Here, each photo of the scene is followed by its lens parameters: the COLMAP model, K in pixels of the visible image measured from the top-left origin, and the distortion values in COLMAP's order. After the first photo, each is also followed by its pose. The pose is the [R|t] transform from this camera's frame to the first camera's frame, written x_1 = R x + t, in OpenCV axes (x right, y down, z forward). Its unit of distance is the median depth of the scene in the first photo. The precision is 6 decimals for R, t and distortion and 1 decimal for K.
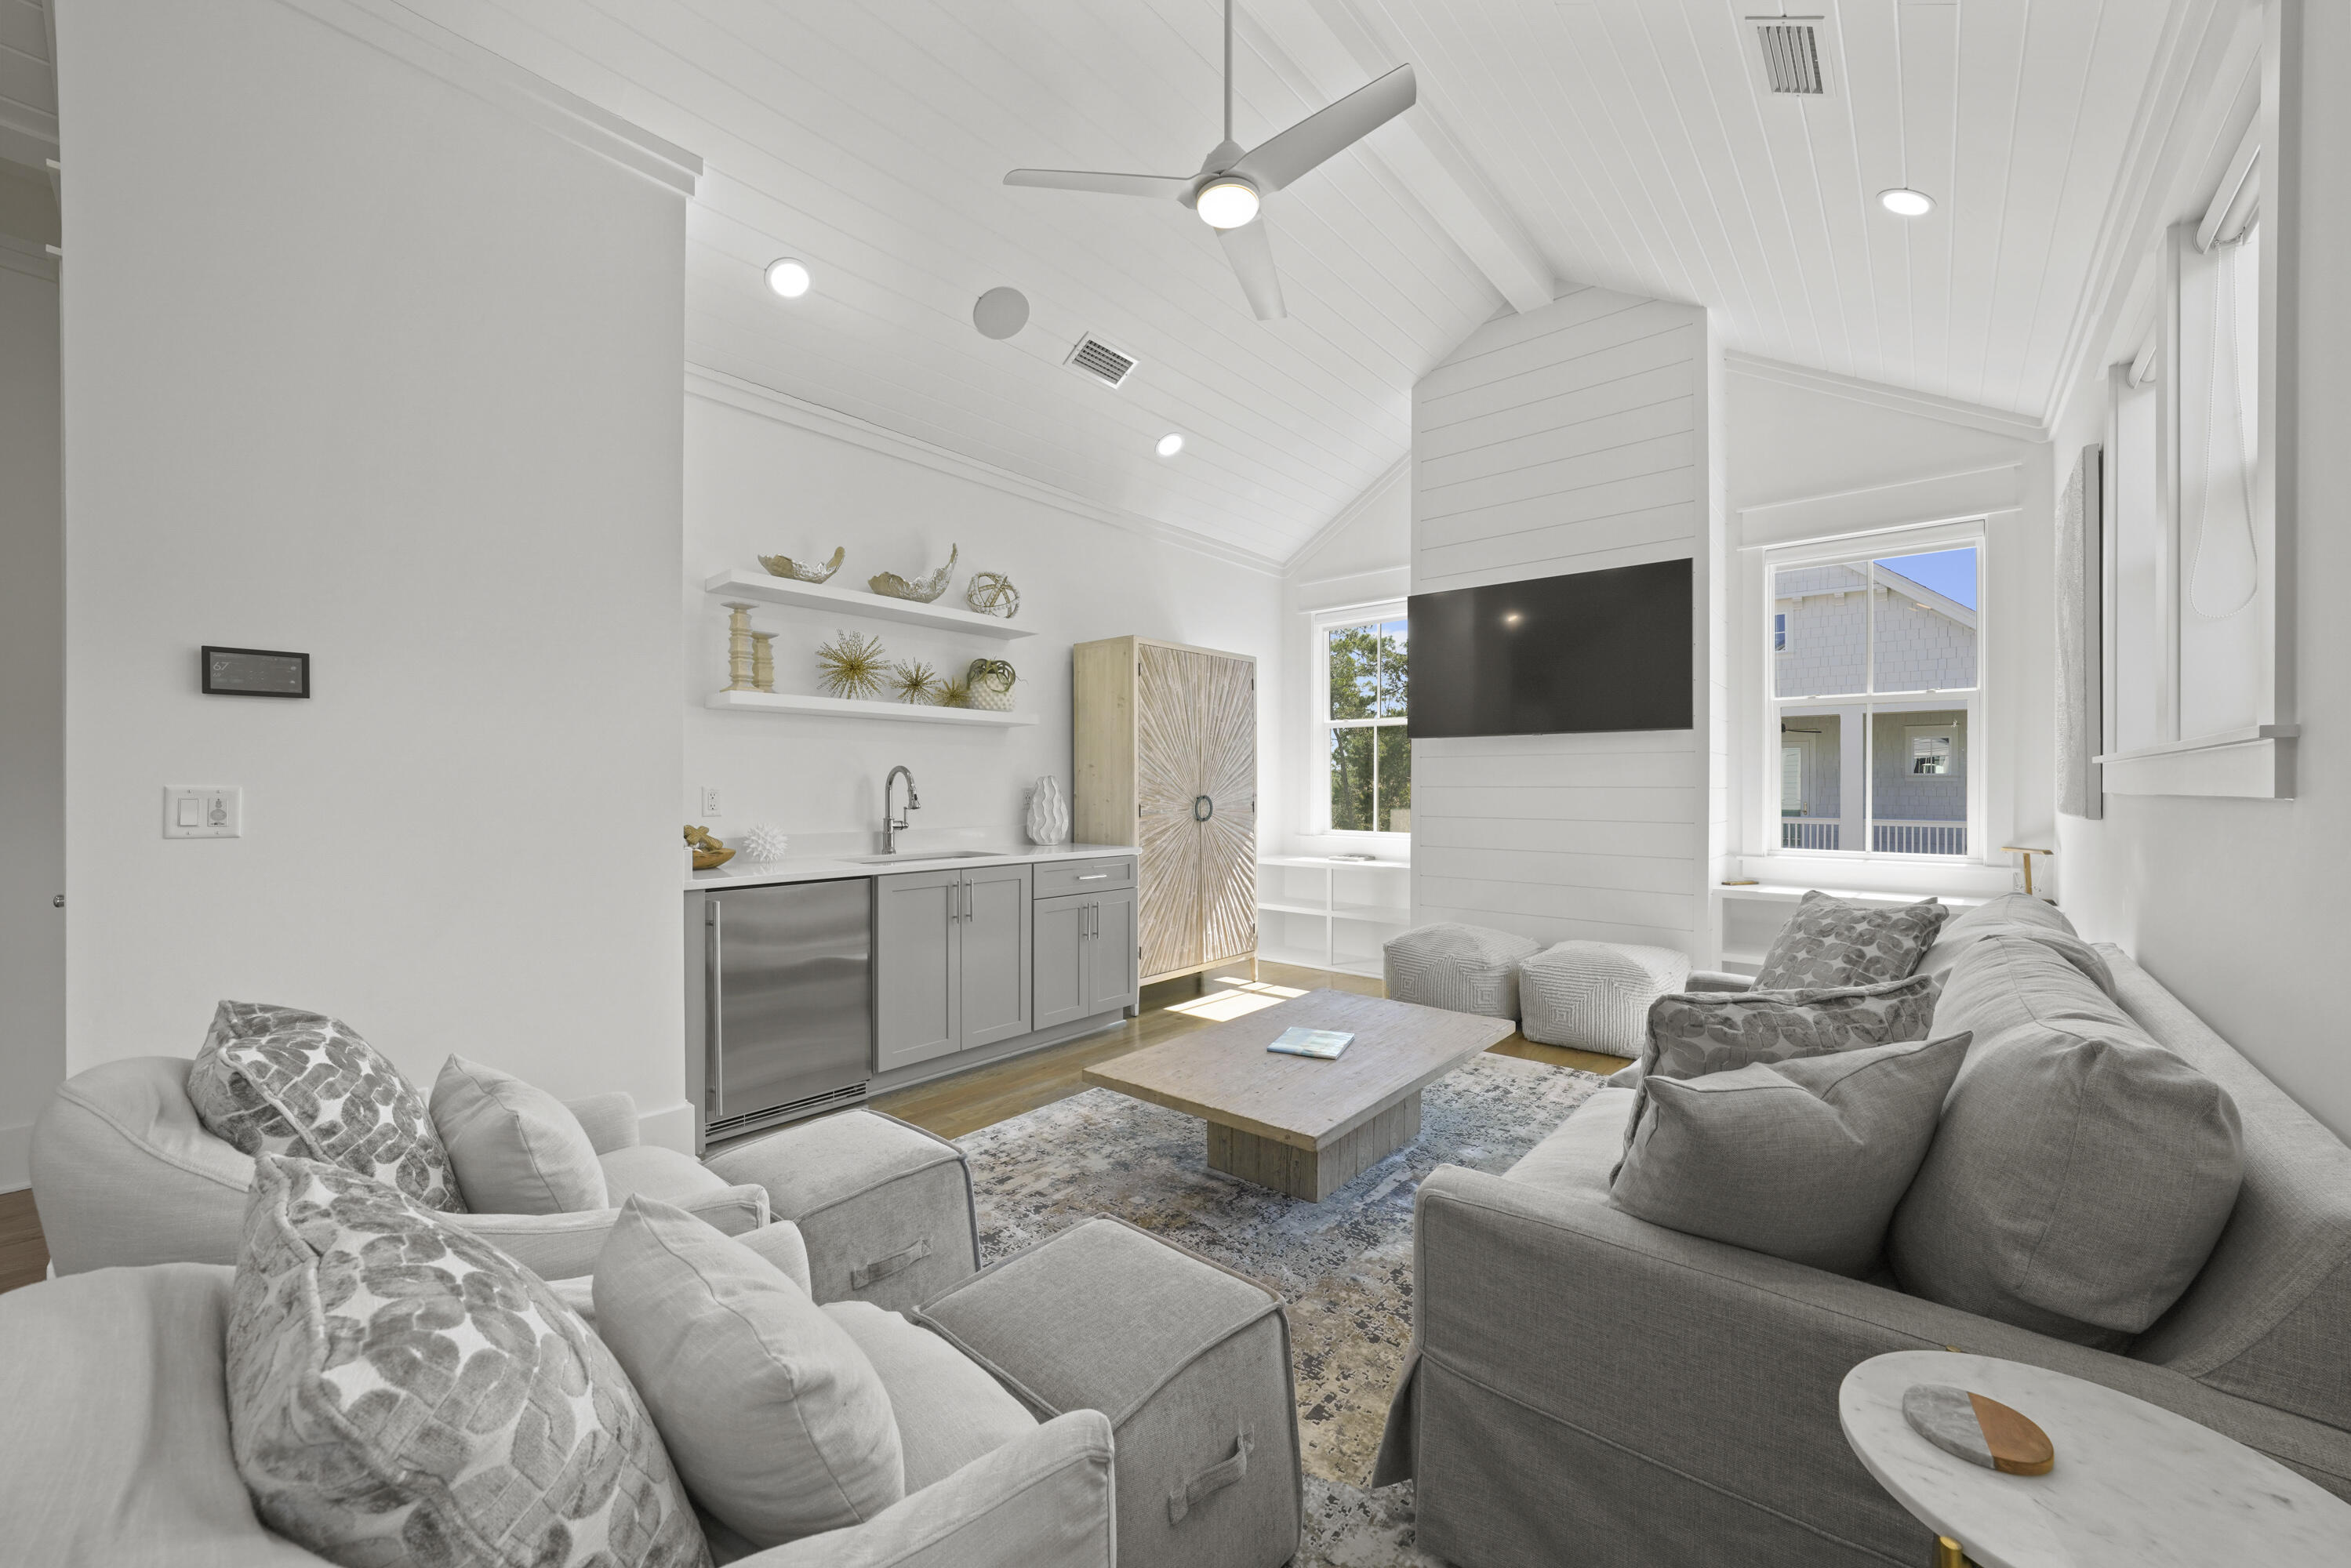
lens RADIAL K [[907.3, 0, 1190.3], [0, 907.3, 786.5], [0, 0, 1]] dist [-0.000738, 0.000136]
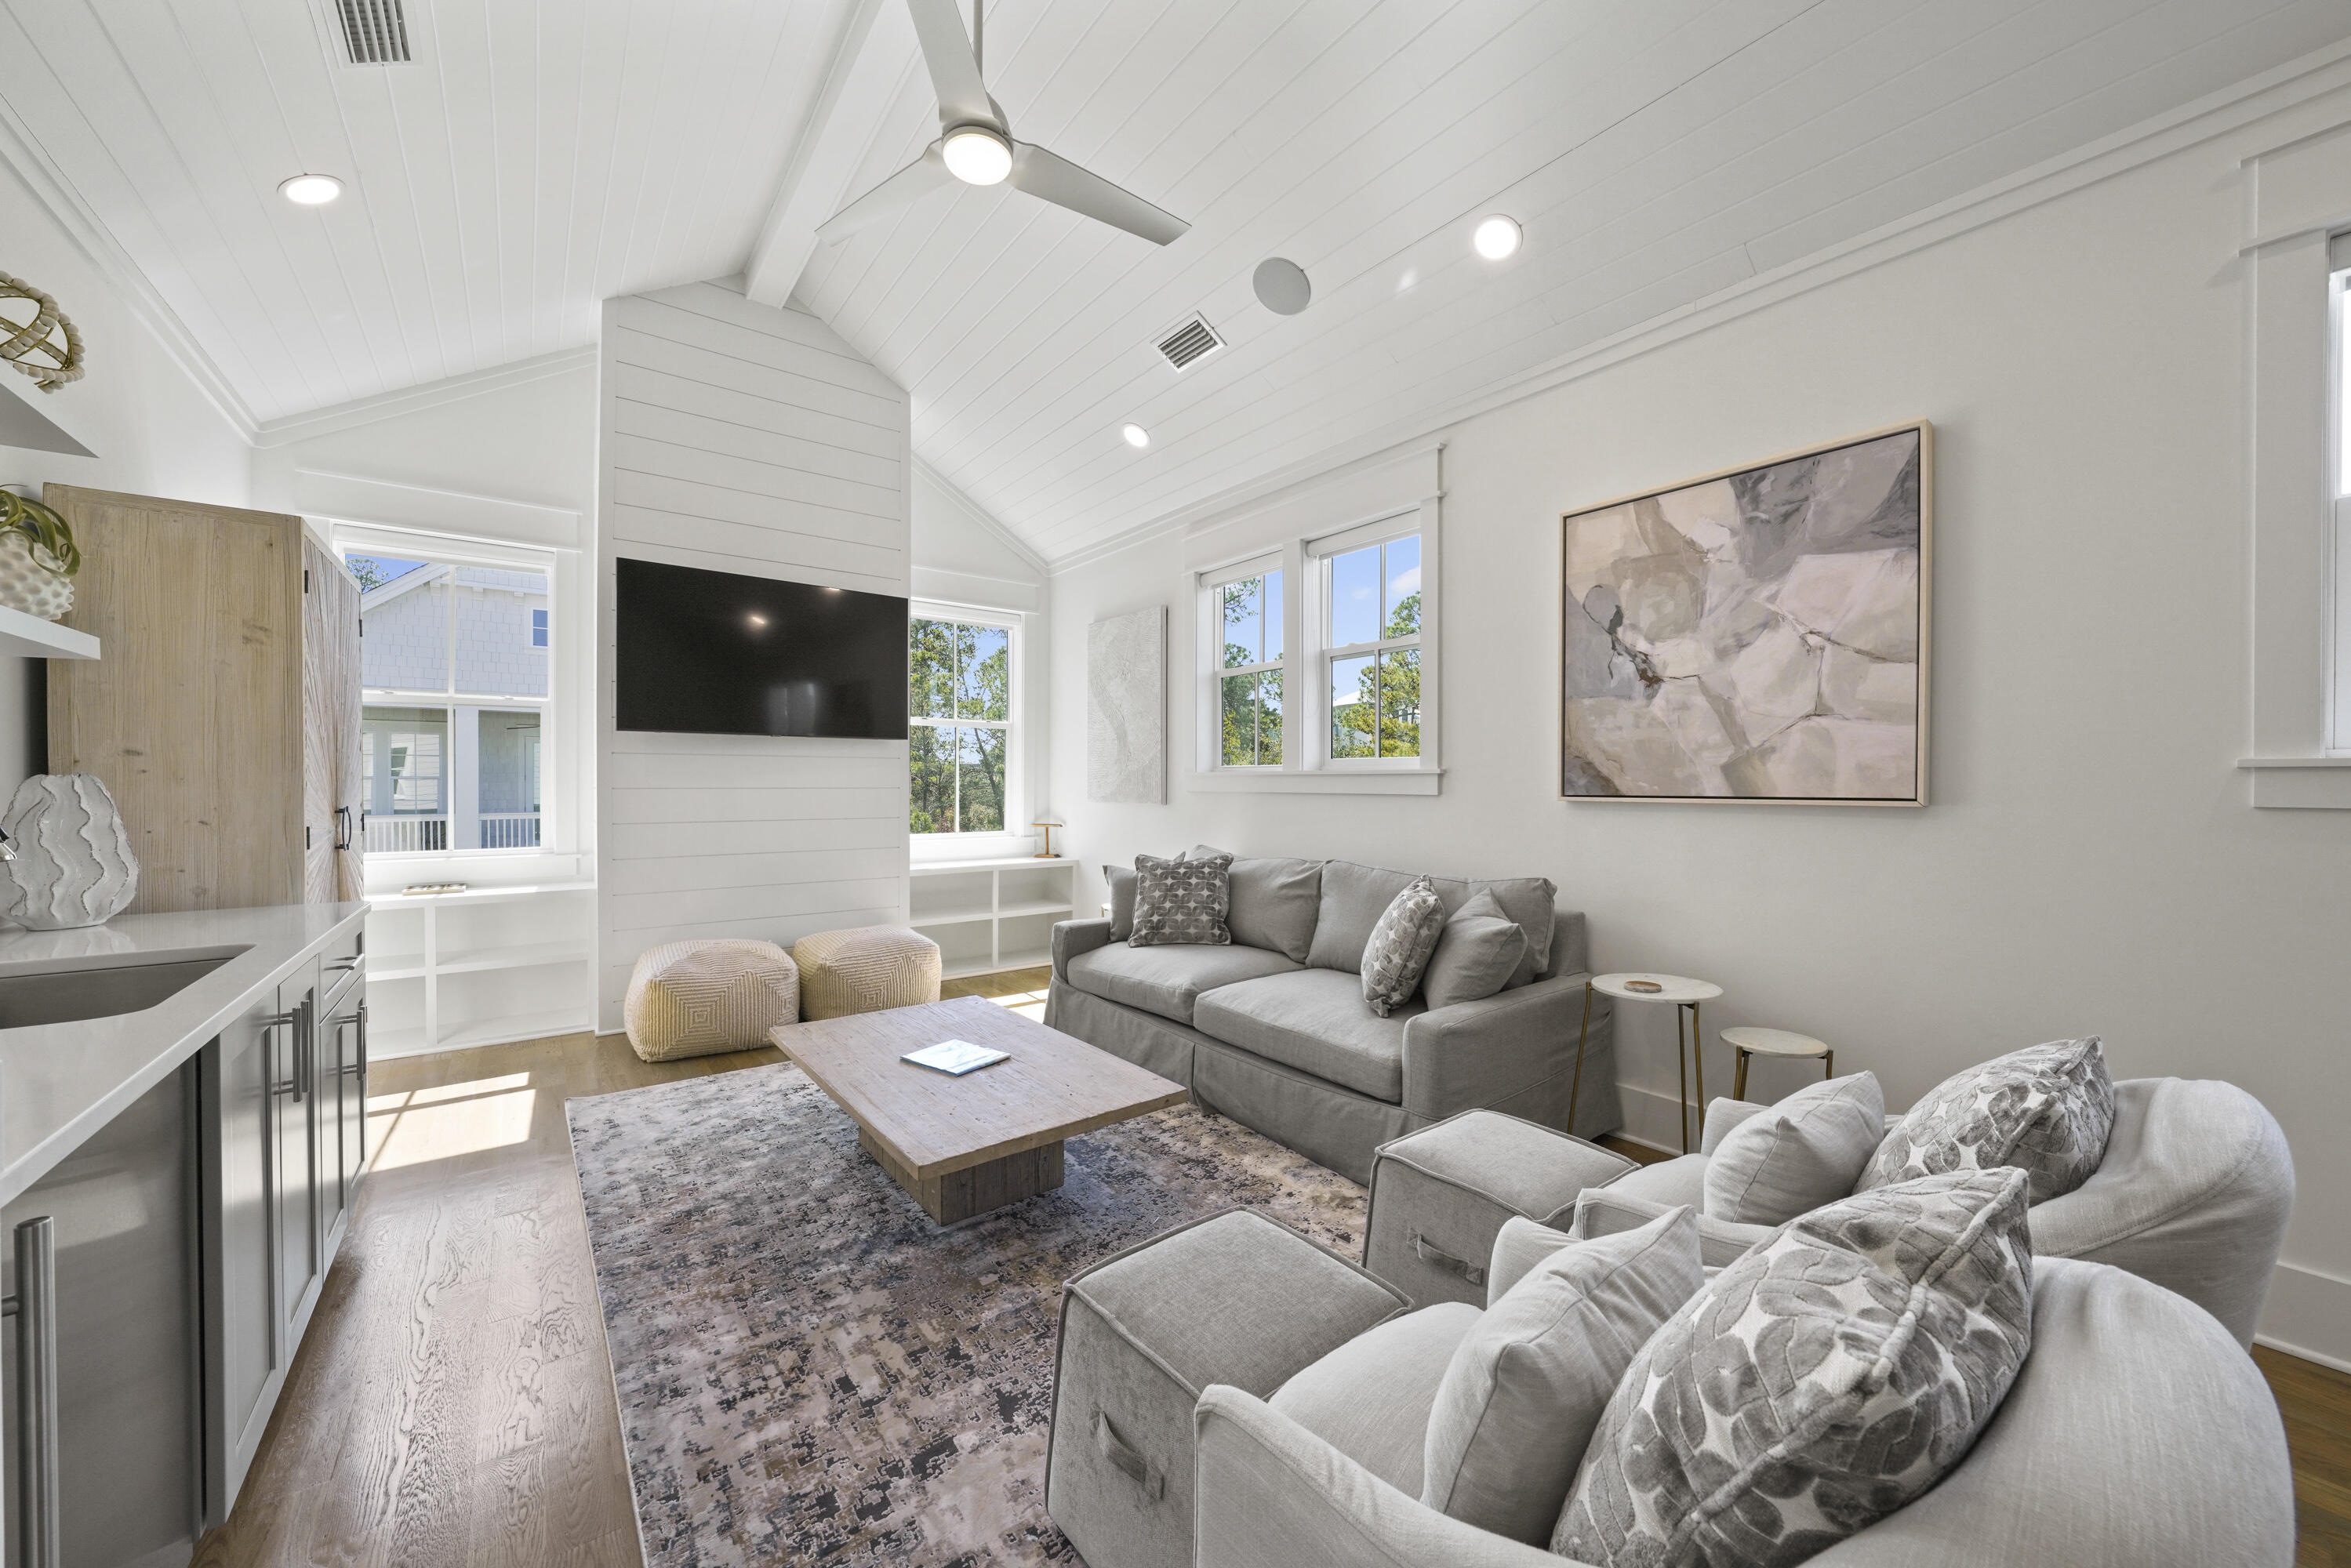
lens RADIAL K [[848.8, 0, 1192.7], [0, 848.8, 788.4], [0, 0, 1]] dist [-0.000952, -0.000375]
pose [[0.187838, -0.005170, 0.982186, -0.506549], [-0.003139, 0.999978, 0.005865, -0.007524], [-0.982195, -0.004185, 0.187818, 0.416372]]
